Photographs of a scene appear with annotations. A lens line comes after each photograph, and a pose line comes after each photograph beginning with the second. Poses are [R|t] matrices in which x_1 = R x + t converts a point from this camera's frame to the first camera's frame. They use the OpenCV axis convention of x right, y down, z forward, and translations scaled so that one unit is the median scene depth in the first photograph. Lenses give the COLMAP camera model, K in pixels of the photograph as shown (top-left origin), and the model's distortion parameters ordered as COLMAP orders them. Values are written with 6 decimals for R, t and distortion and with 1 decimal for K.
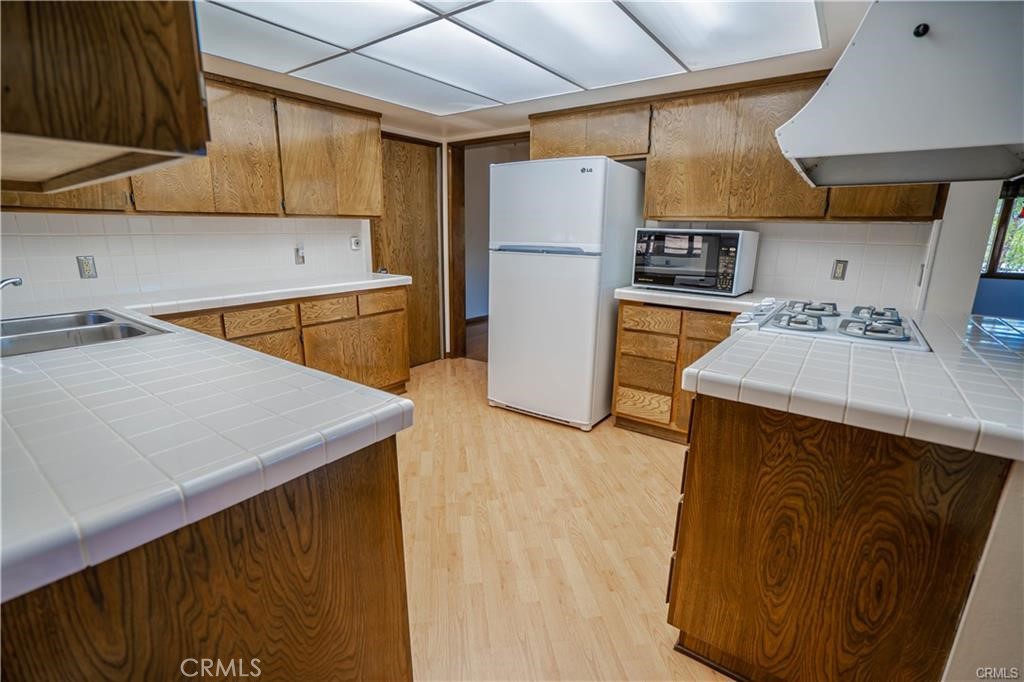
lens RADIAL K [[468.1, 0, 510.1], [0, 468.1, 345.7], [0, 0, 1]] dist [-0.051640, 0.015887]
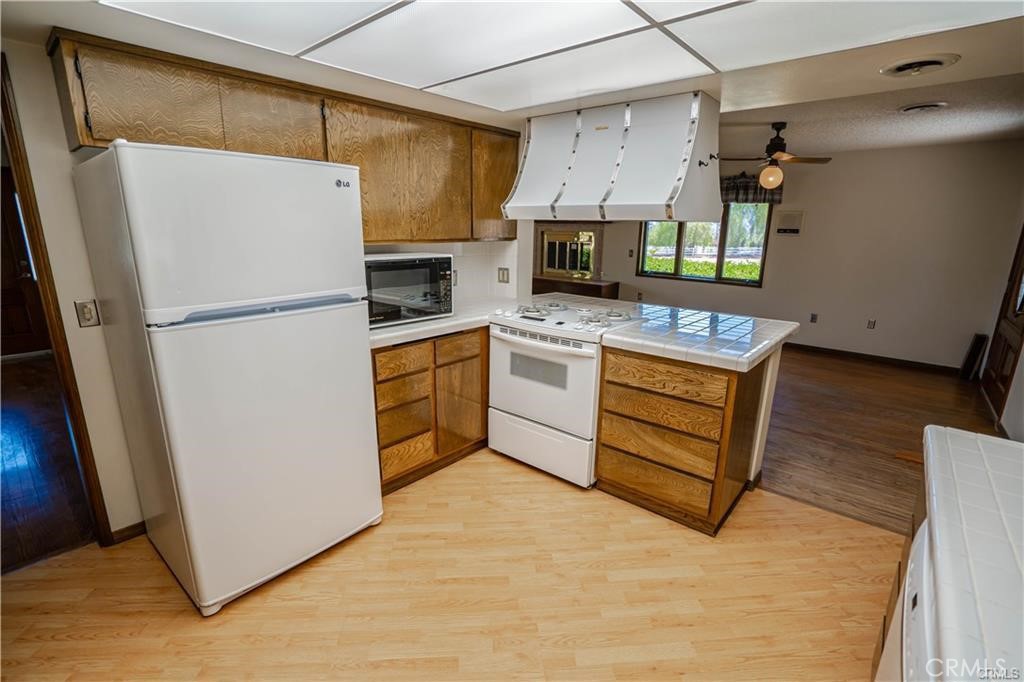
lens RADIAL K [[468.1, 0, 519.8], [0, 468.1, 347.1], [0, 0, 1]] dist [-0.051640, 0.015887]
pose [[0.069121, -0.257193, 0.963885, -0.516250], [0.228986, 0.944489, 0.235597, -0.233622], [-0.970973, 0.204431, 0.124178, 0.662318]]
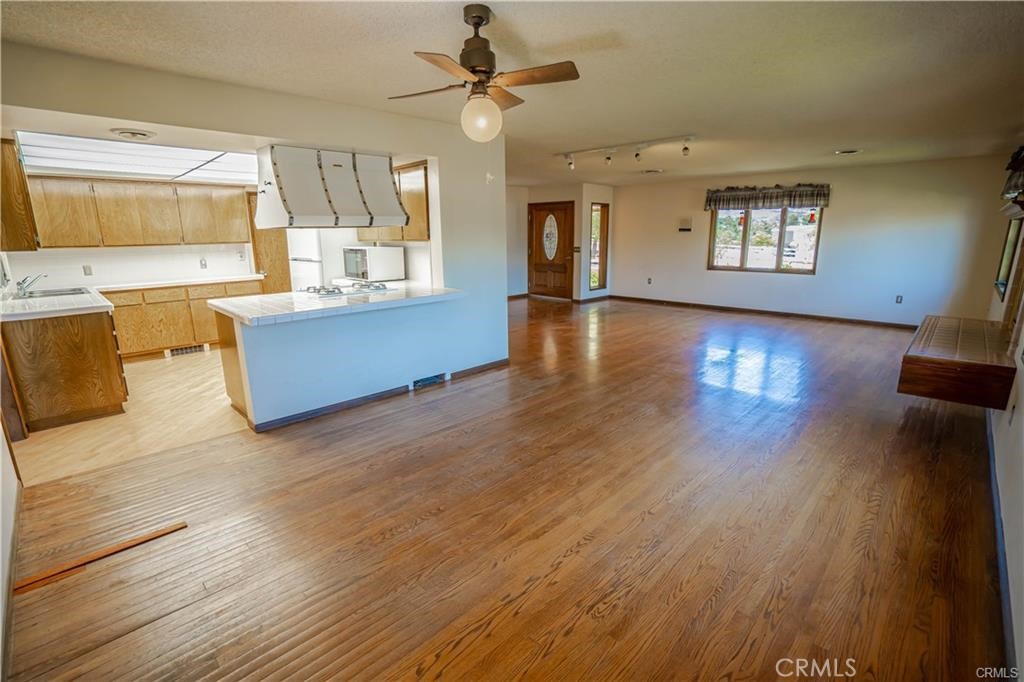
lens RADIAL K [[468.1, 0, 515.4], [0, 468.1, 346.4], [0, 0, 1]] dist [-0.051640, 0.015887]
pose [[0.990184, 0.016847, -0.138752, 1.240094], [-0.017732, 0.999830, -0.005140, 0.147819], [0.138642, 0.007550, 0.990314, -0.770661]]
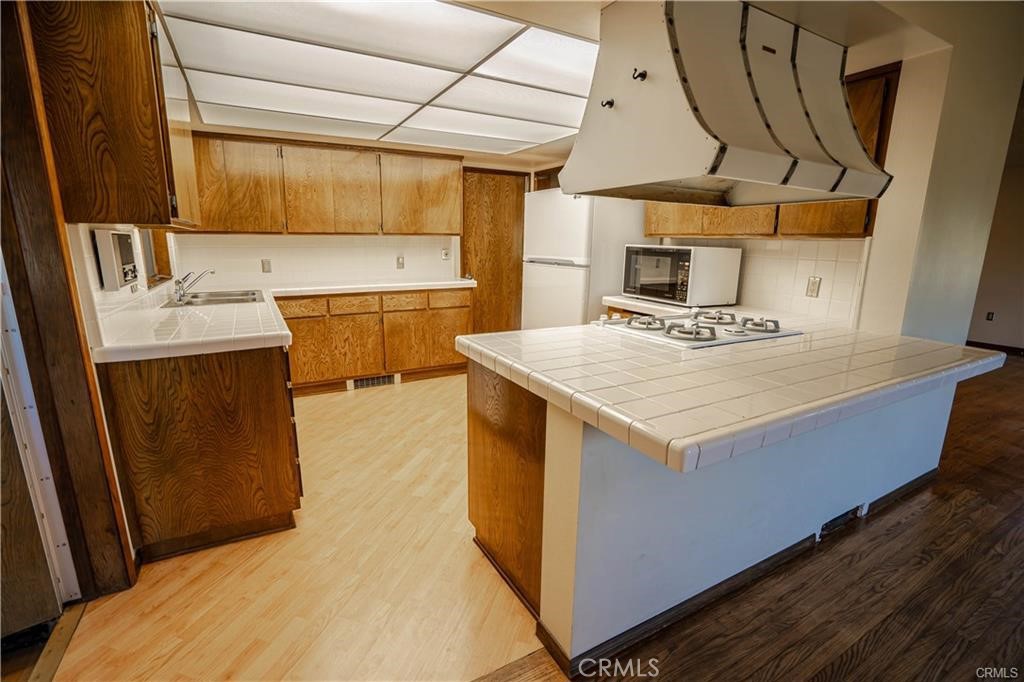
lens RADIAL K [[468.1, 0, 511.1], [0, 468.1, 346.0], [0, 0, 1]] dist [-0.051640, 0.015887]
pose [[0.911026, 0.091458, -0.402080, 0.501982], [-0.102001, 0.994773, -0.004840, 0.030438], [0.399535, 0.045422, 0.915592, -0.152261]]
